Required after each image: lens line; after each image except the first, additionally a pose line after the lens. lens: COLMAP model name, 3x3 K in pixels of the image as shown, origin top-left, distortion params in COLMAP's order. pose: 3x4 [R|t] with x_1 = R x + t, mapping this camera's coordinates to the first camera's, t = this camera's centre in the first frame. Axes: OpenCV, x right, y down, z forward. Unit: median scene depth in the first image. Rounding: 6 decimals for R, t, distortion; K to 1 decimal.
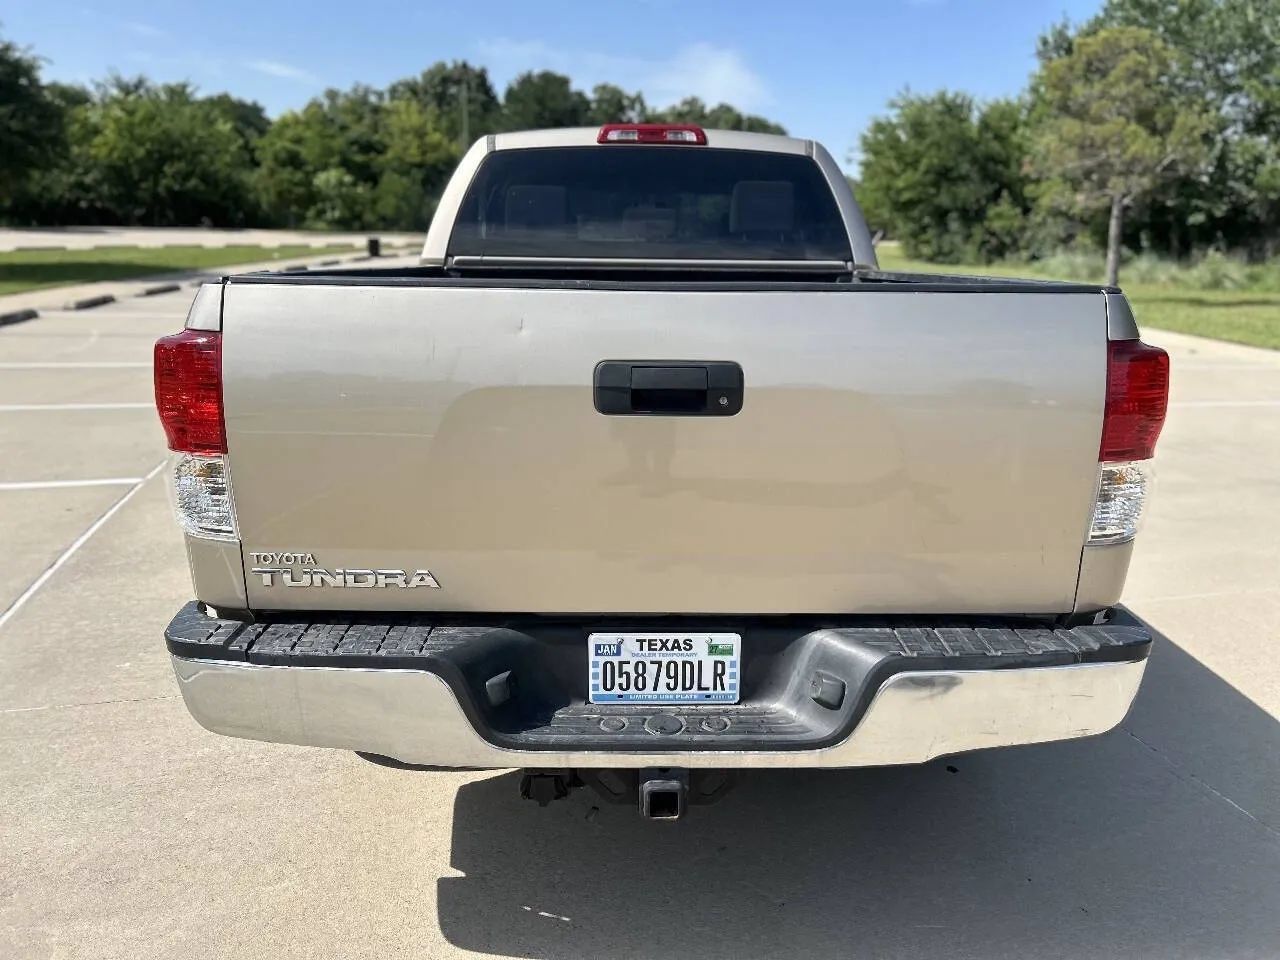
lens RADIAL K [[998.8, 0, 645.1], [0, 998.8, 481.9], [0, 0, 1]] dist [0.039463, -0.038400]
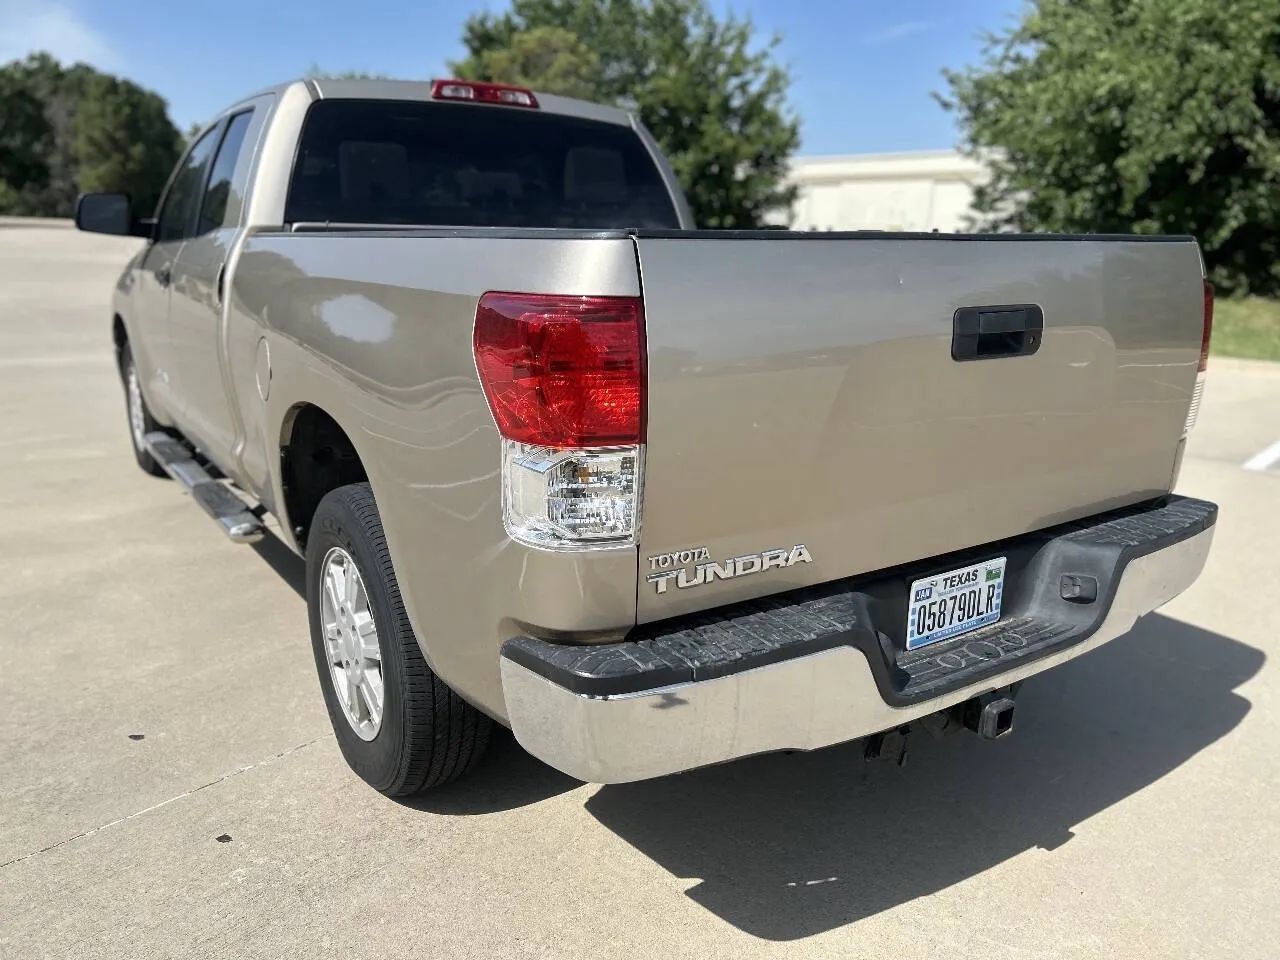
lens RADIAL K [[998.8, 0, 648.5], [0, 998.8, 479.4], [0, 0, 1]] dist [0.039463, -0.038400]
pose [[0.834201, -0.132279, 0.535361, -0.802035], [0.125529, 0.990868, 0.049229, -0.035219], [-0.536984, 0.026136, 0.843187, 0.276290]]
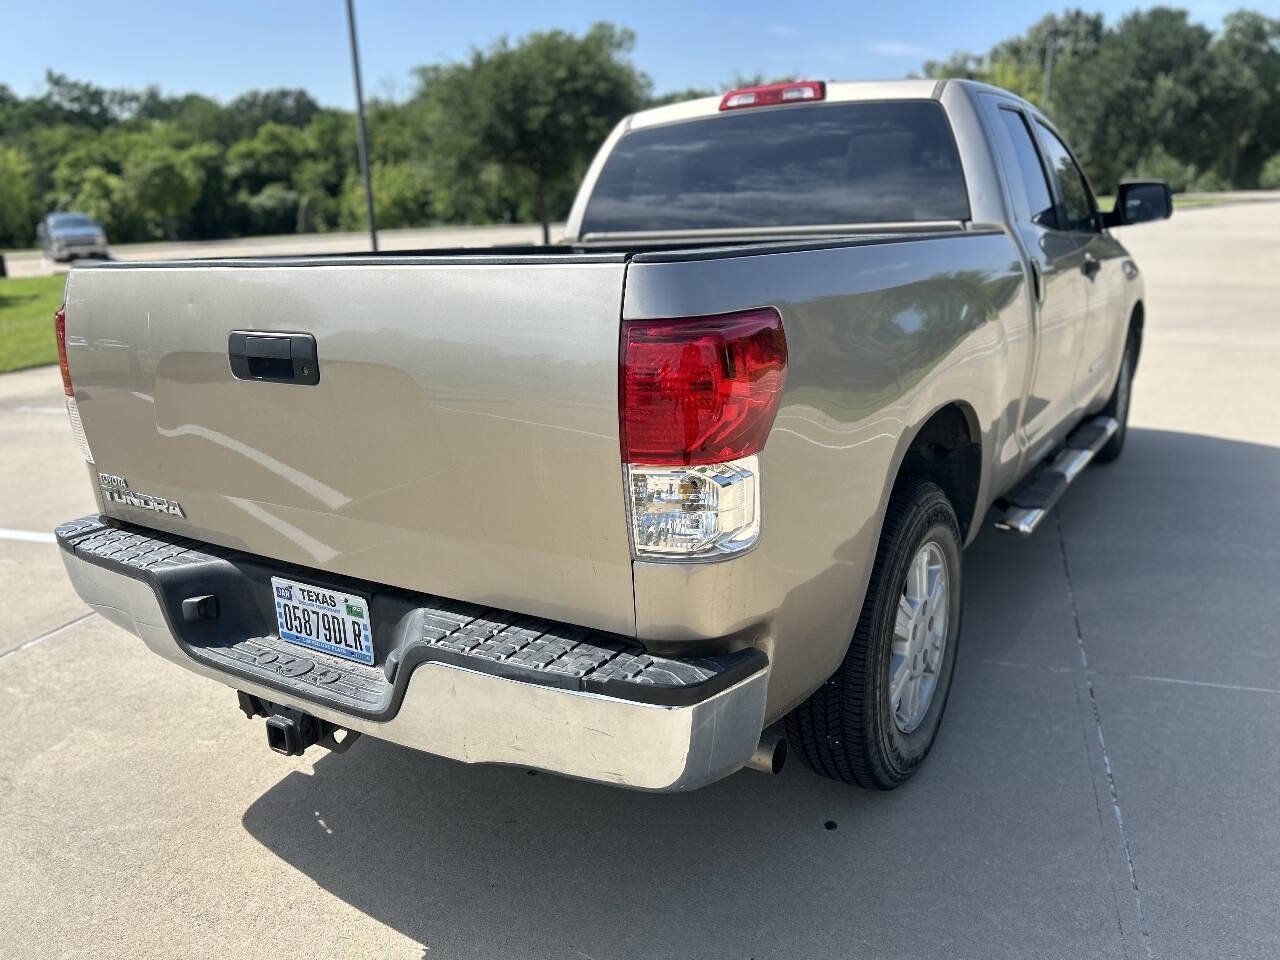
lens RADIAL K [[998.8, 0, 614.7], [0, 998.8, 471.6], [0, 0, 1]] dist [0.039463, -0.038400]
pose [[0.817814, 0.095753, -0.567461, 0.870926], [-0.087289, 0.995291, 0.042146, -0.044695], [0.568825, 0.015066, 0.822321, 0.289228]]
